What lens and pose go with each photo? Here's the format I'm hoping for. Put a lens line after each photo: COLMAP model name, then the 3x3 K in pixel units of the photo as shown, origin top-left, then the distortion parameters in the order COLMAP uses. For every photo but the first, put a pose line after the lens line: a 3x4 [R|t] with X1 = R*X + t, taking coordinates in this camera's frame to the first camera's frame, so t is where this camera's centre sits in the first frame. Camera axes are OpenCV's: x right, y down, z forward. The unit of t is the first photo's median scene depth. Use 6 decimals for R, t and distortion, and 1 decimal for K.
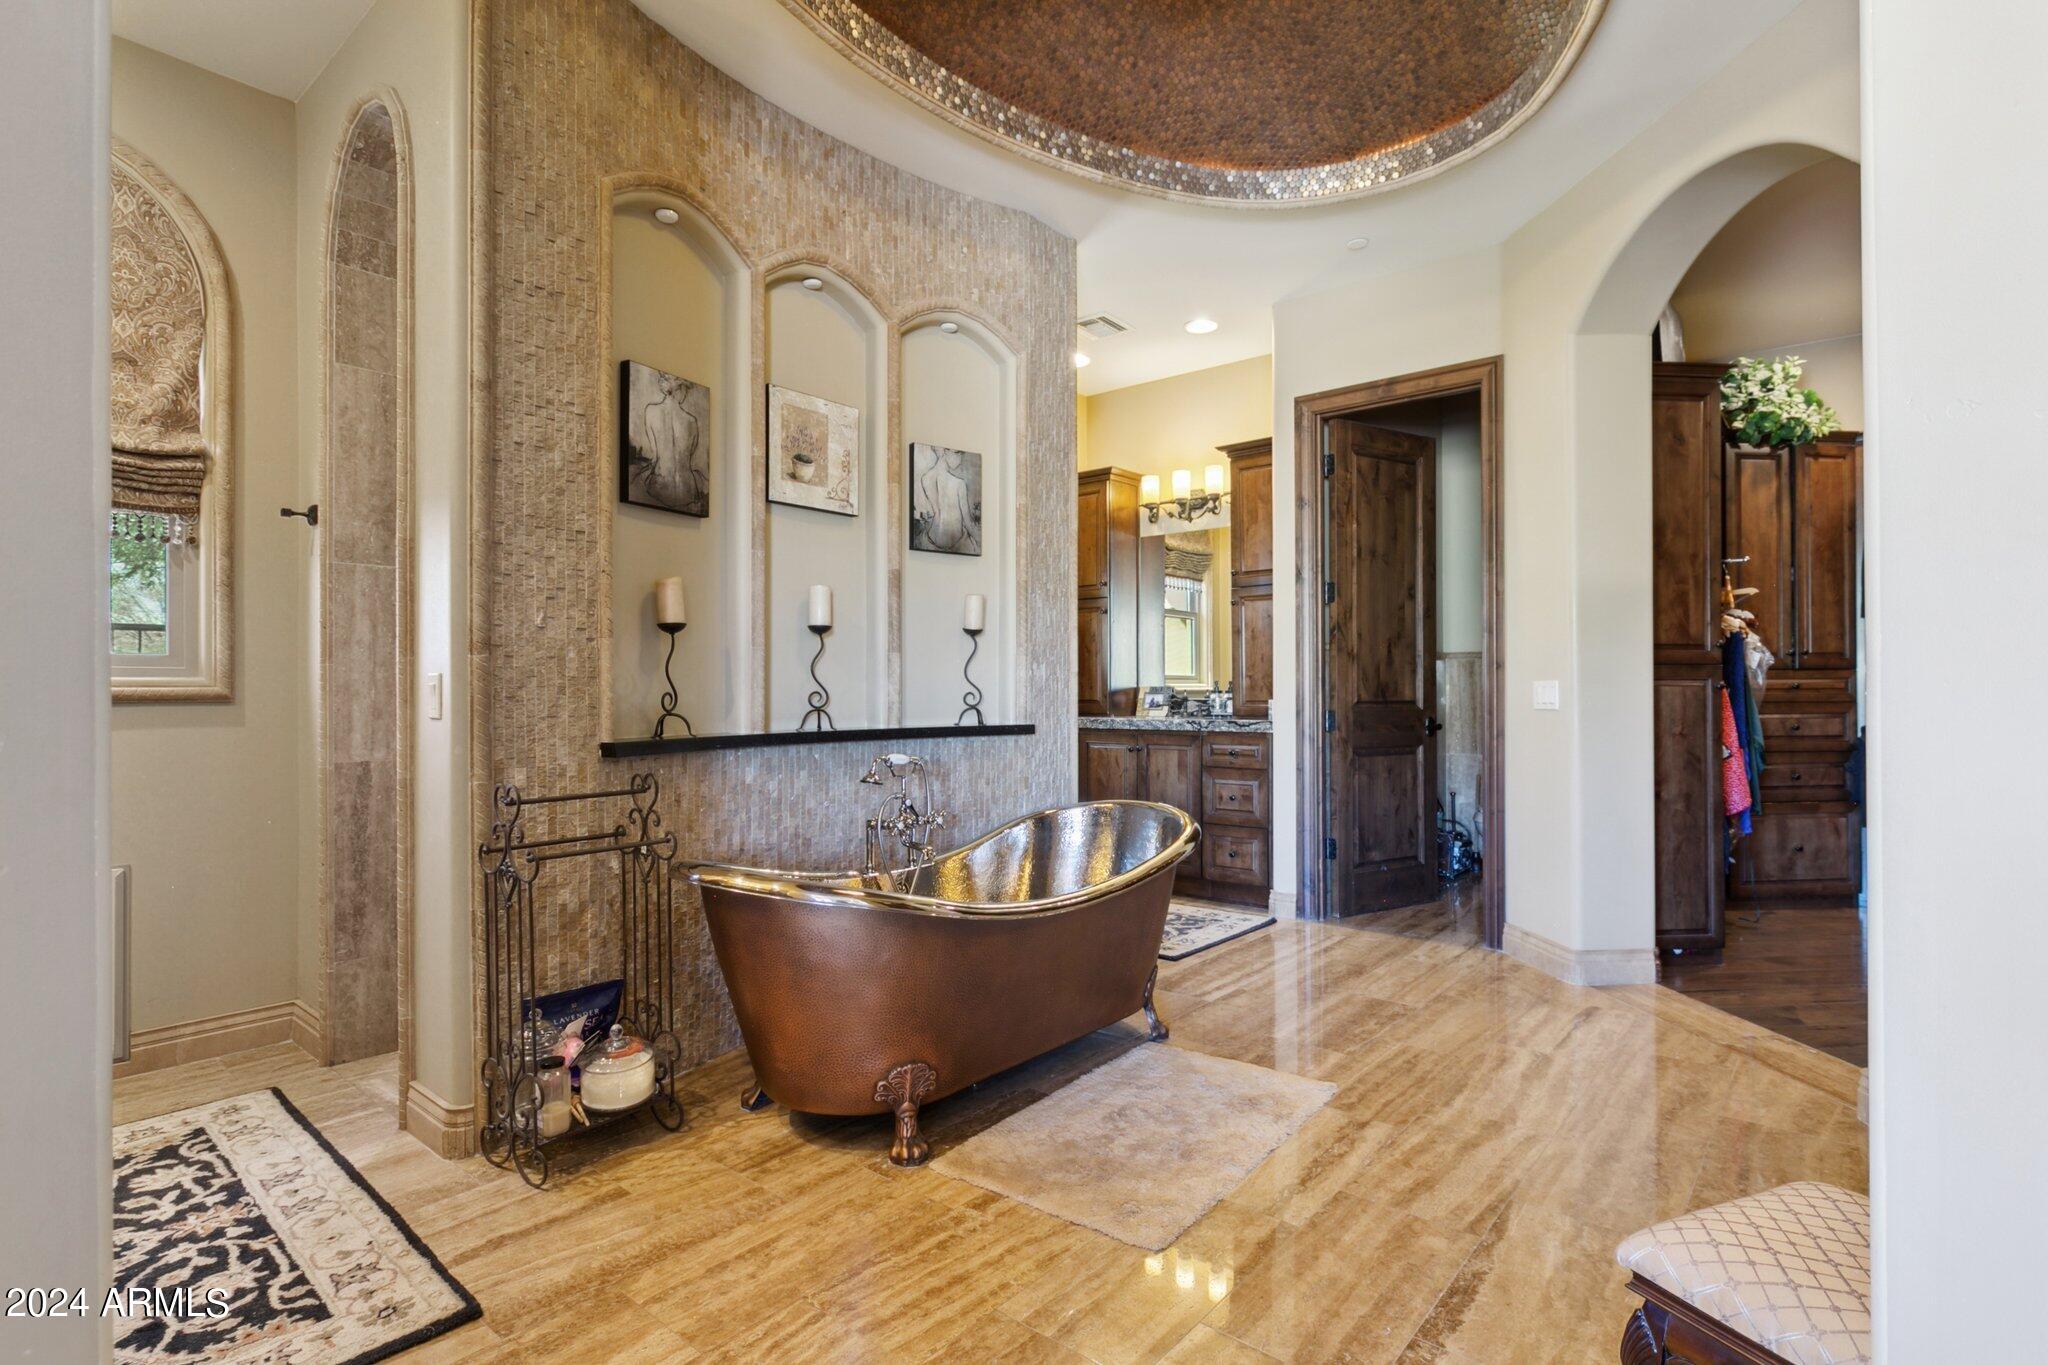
lens RADIAL K [[990.0, 0, 1027.1], [0, 990.0, 684.7], [0, 0, 1]] dist [-0.001919, -0.000691]
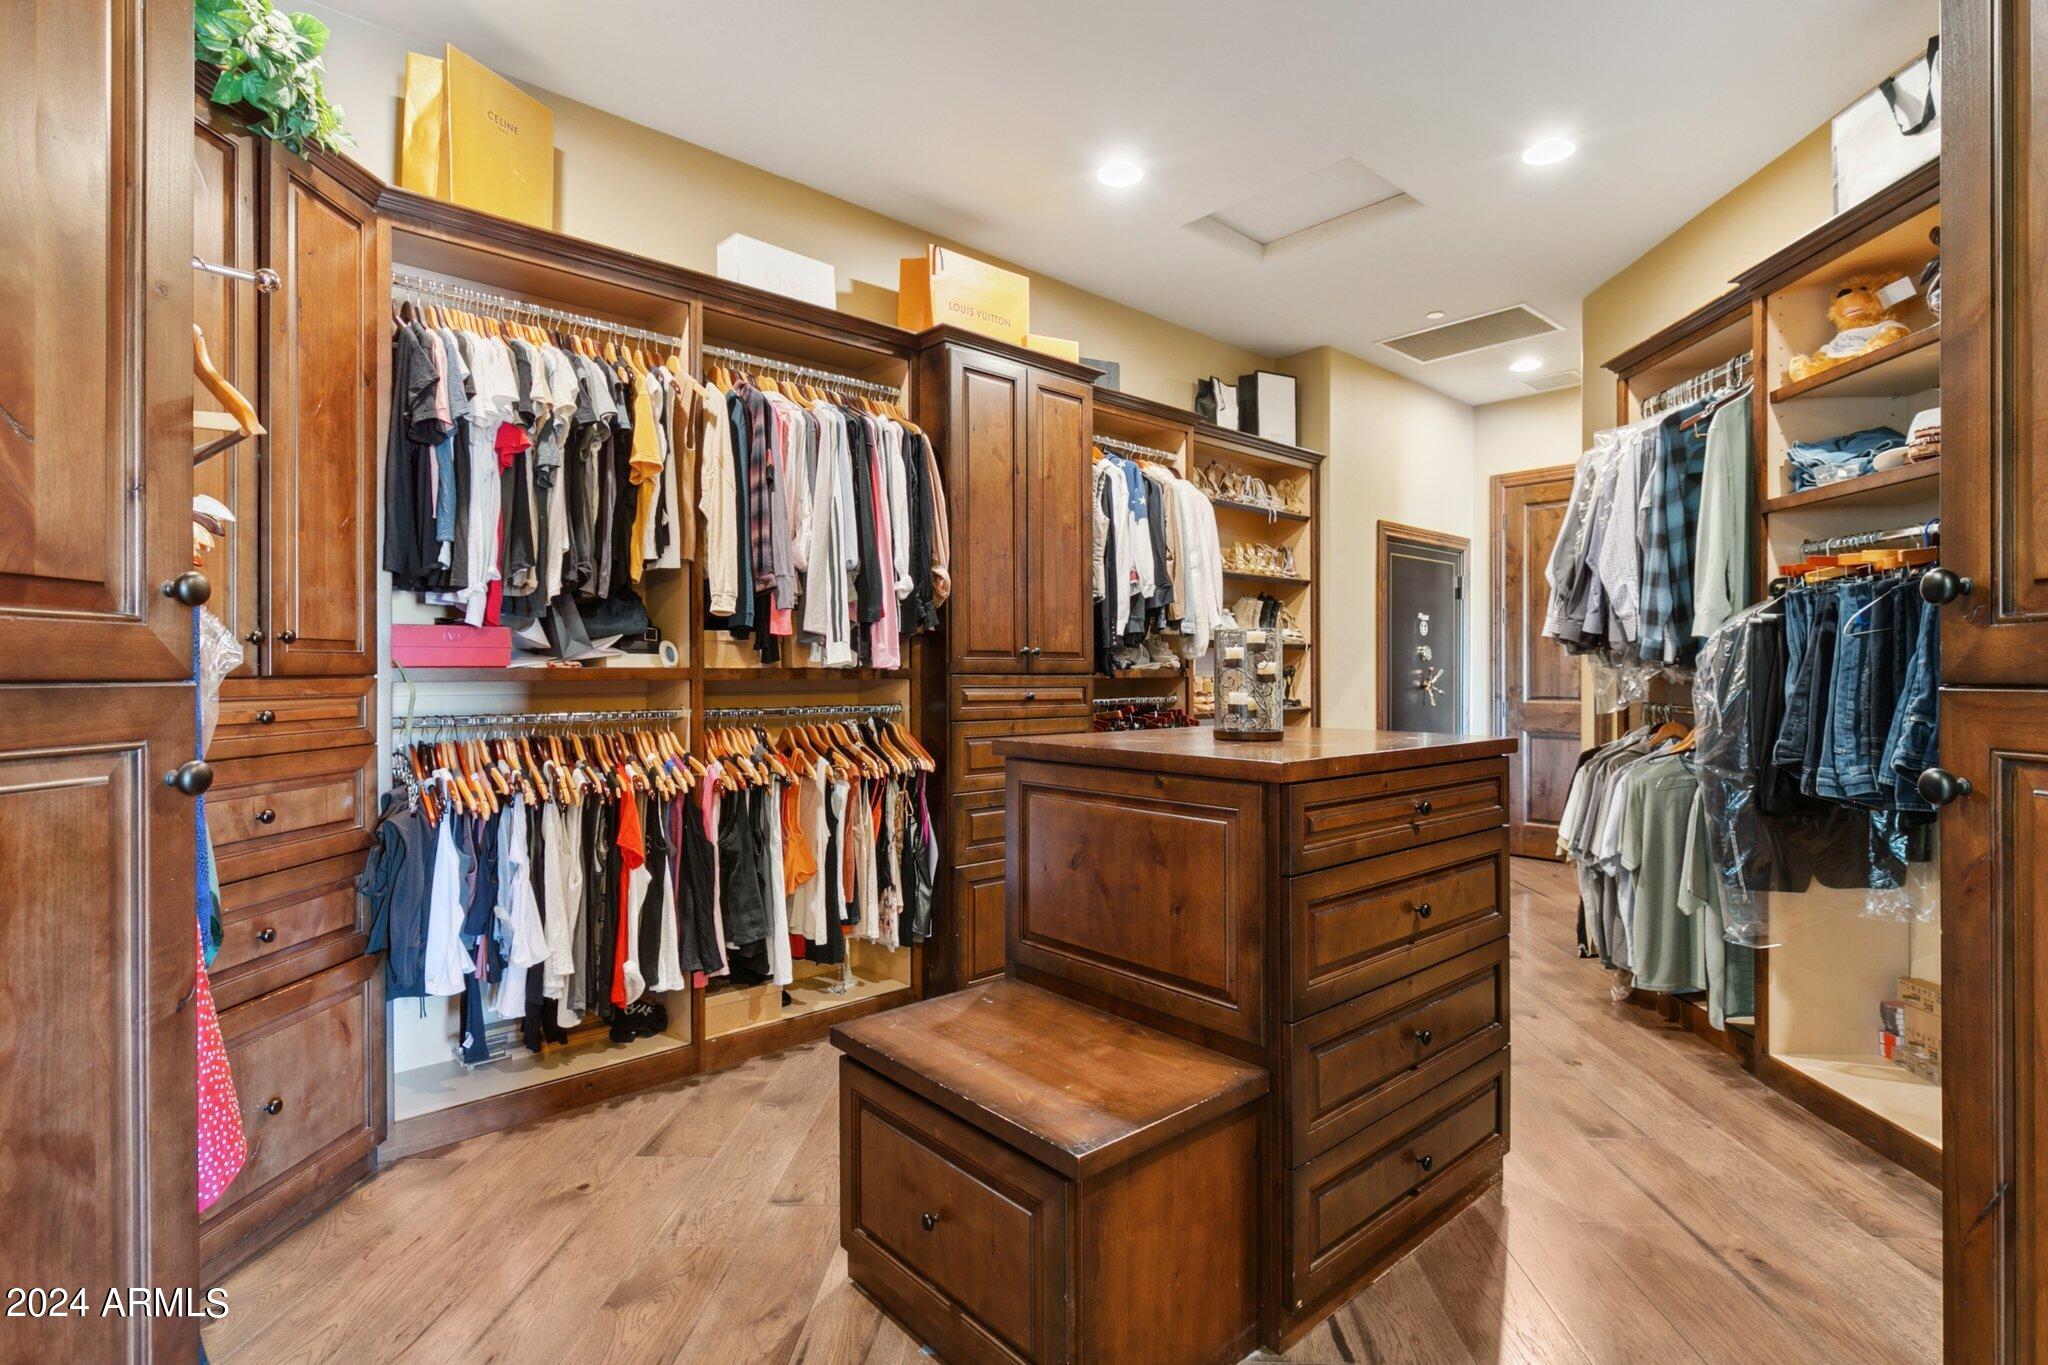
lens RADIAL K [[990.0, 0, 1025.0], [0, 990.0, 672.0], [0, 0, 1]] dist [-0.001919, -0.000691]
pose [[0.127284, 0.002440, 0.991863, 0.496367], [-0.004140, 0.999990, -0.001928, -0.022370], [-0.991858, -0.003861, 0.127292, 0.771222]]
